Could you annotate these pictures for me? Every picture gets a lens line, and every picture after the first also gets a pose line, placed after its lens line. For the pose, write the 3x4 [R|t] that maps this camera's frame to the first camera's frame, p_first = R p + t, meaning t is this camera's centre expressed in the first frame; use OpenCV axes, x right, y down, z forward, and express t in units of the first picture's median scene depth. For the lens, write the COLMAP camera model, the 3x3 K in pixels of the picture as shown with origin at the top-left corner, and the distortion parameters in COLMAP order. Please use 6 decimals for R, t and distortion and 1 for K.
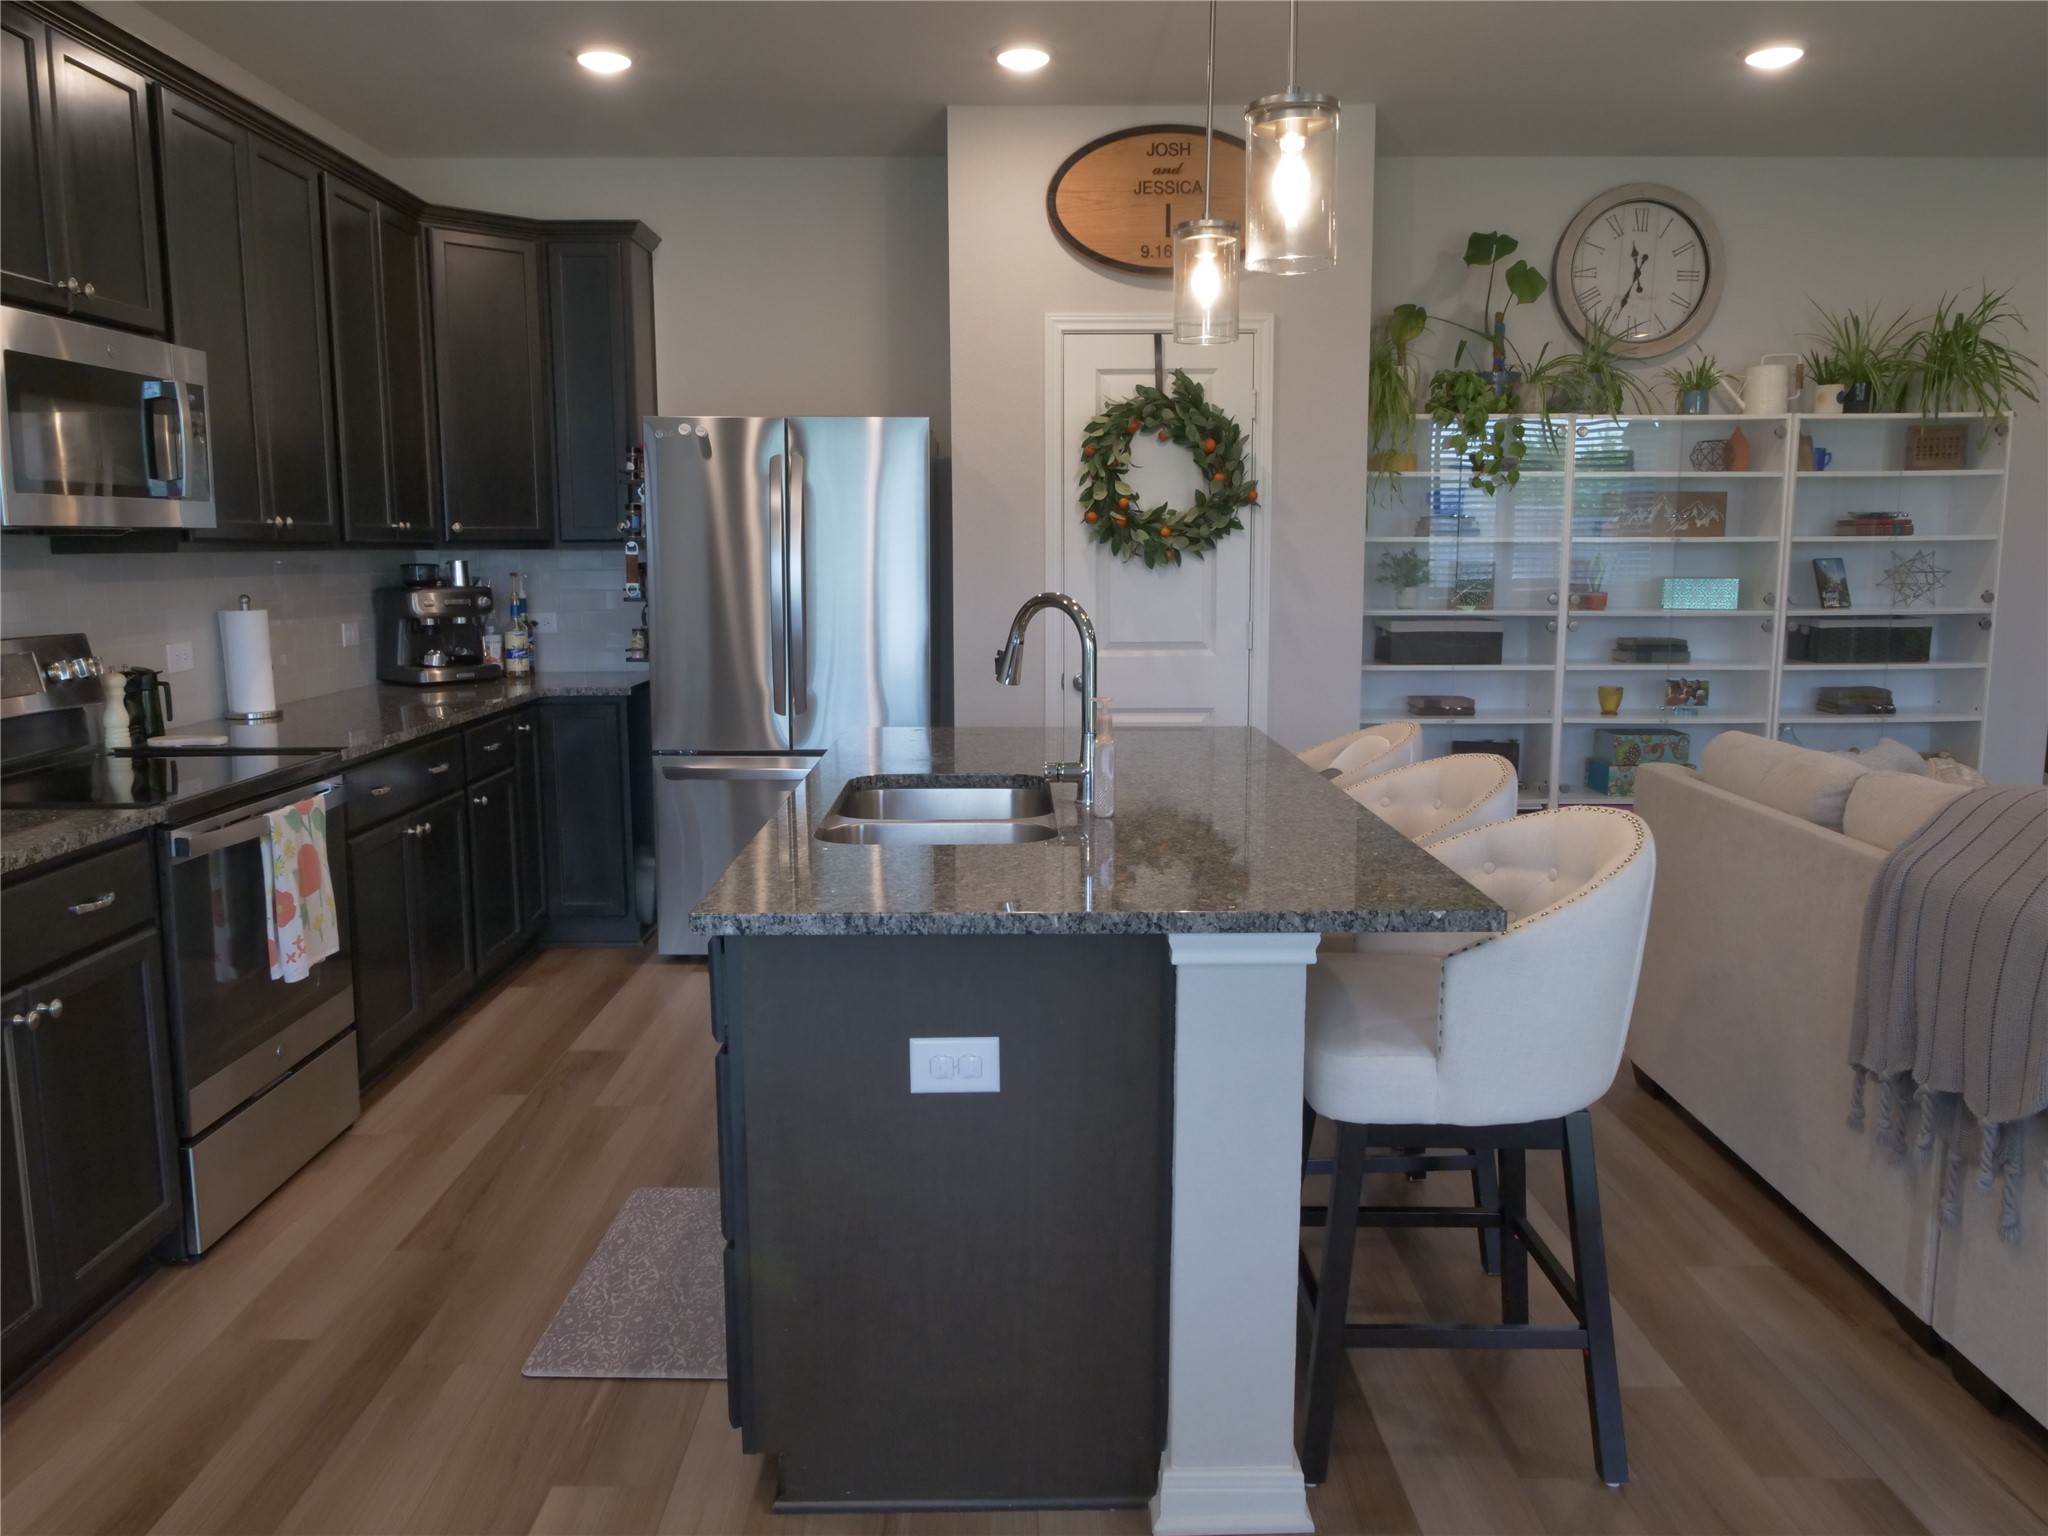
lens RADIAL K [[1560.5, 0, 1024.0], [0, 1560.5, 768.0], [0, 0, 1]] dist [-0.021042, 0.008752]
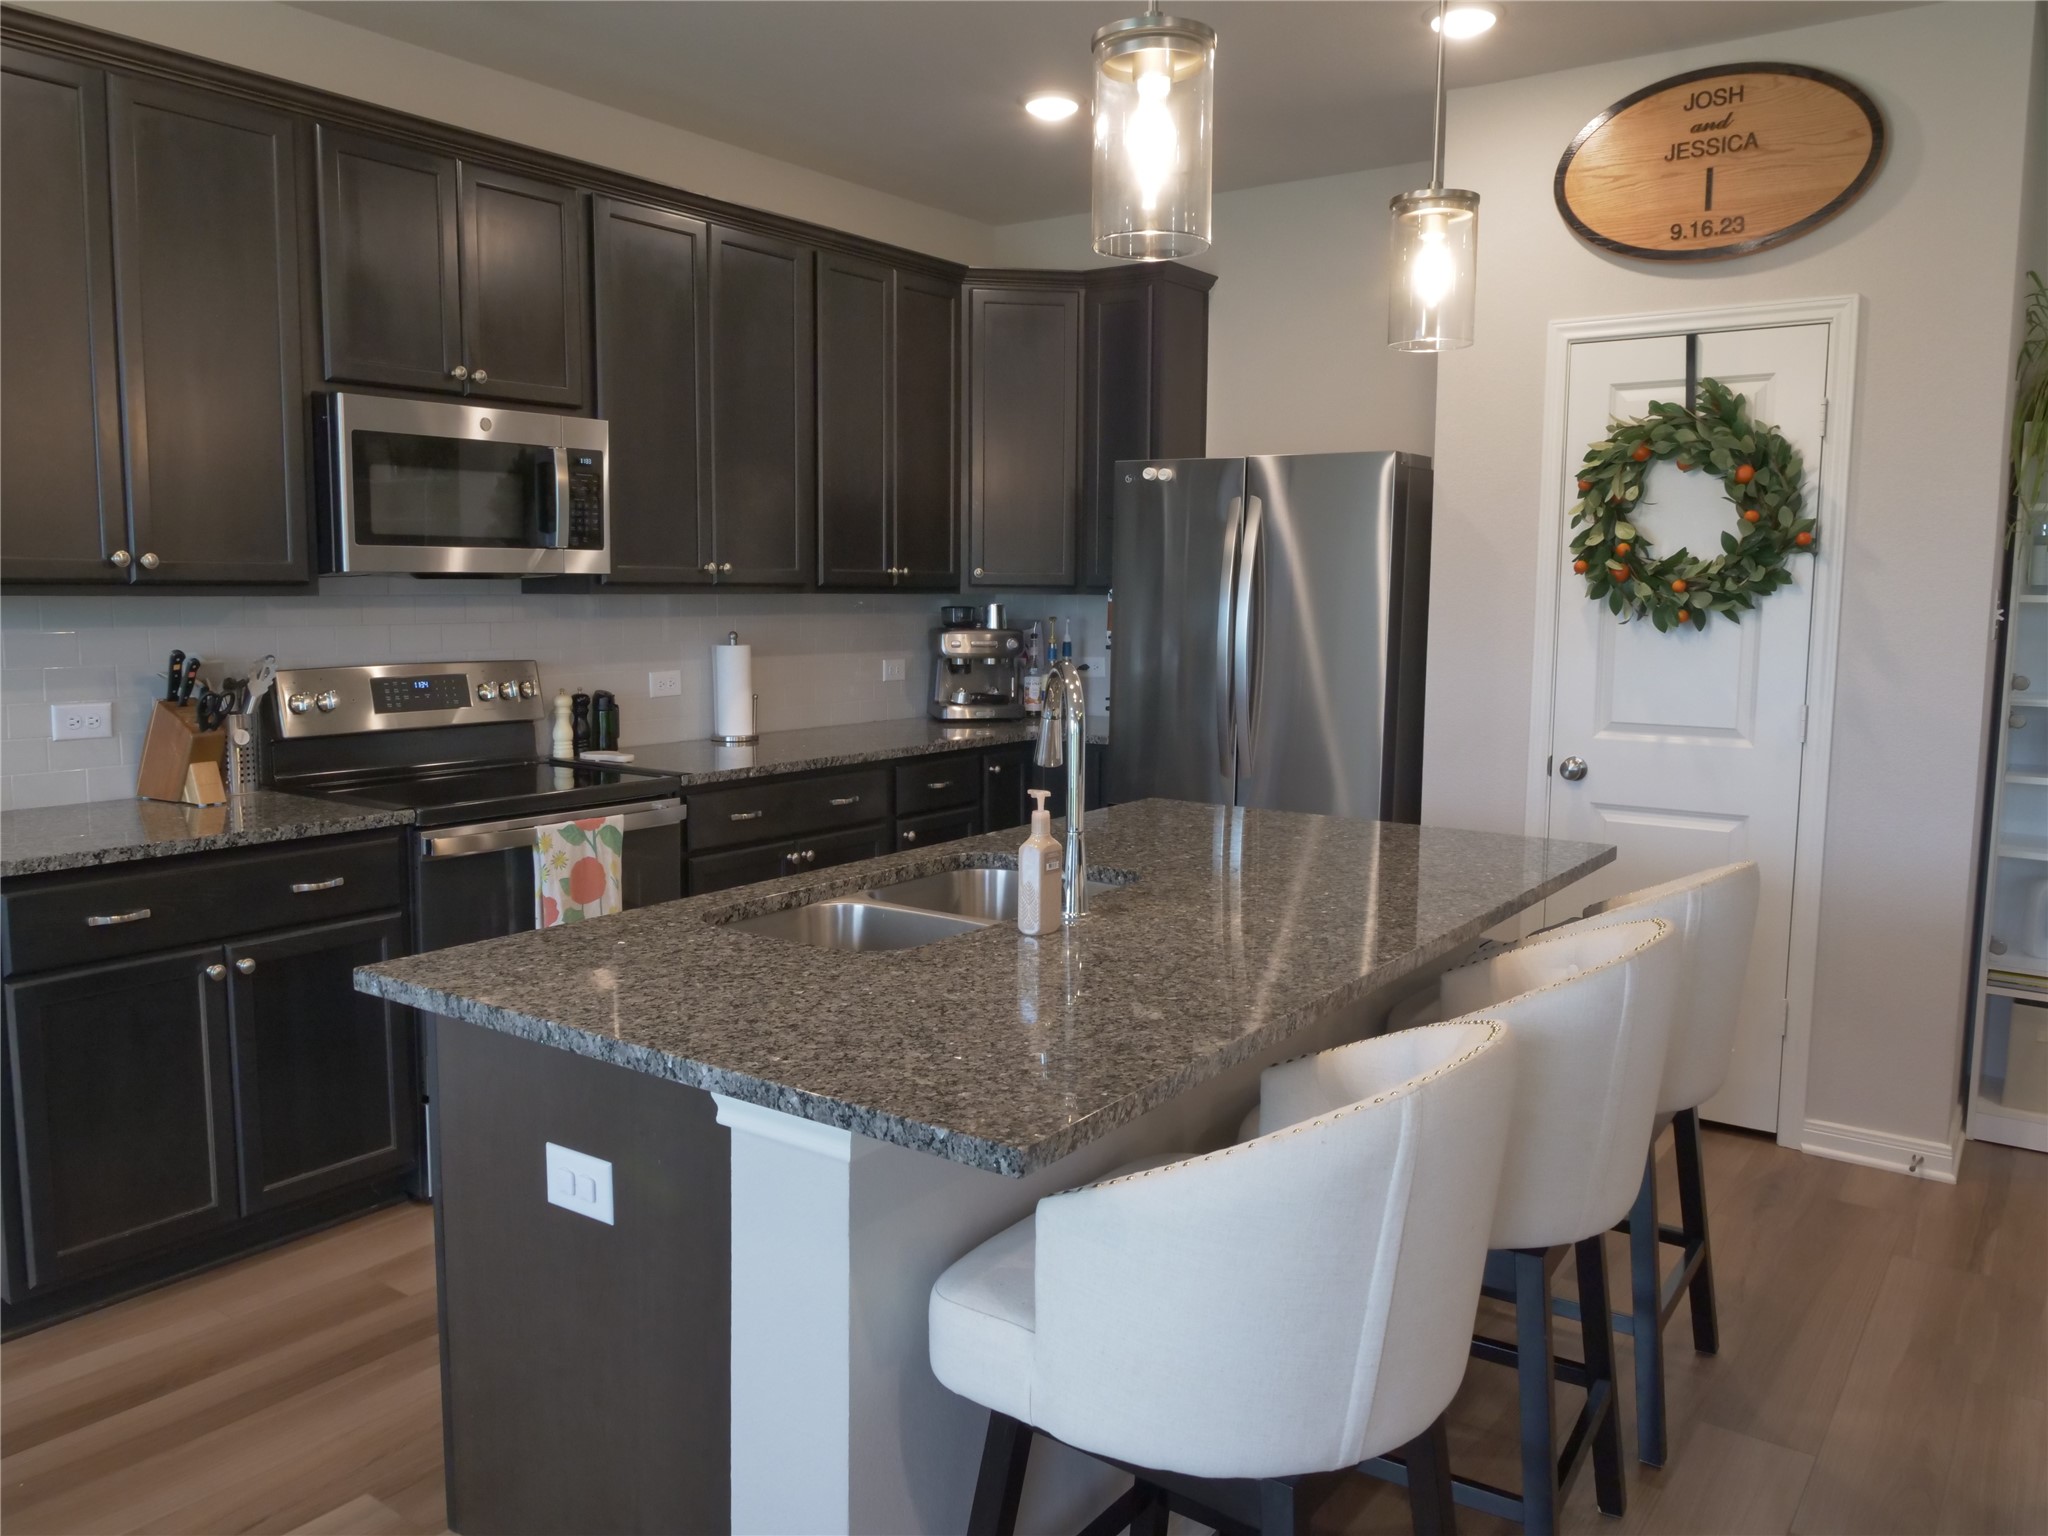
lens RADIAL K [[1560.5, 0, 1024.0], [0, 1560.5, 768.0], [0, 0, 1]] dist [-0.021042, 0.008752]
pose [[0.806101, 0.080100, -0.586332, 0.403741], [-0.095079, 0.995456, 0.005275, -0.045988], [0.584090, 0.051496, 0.810054, 0.249958]]
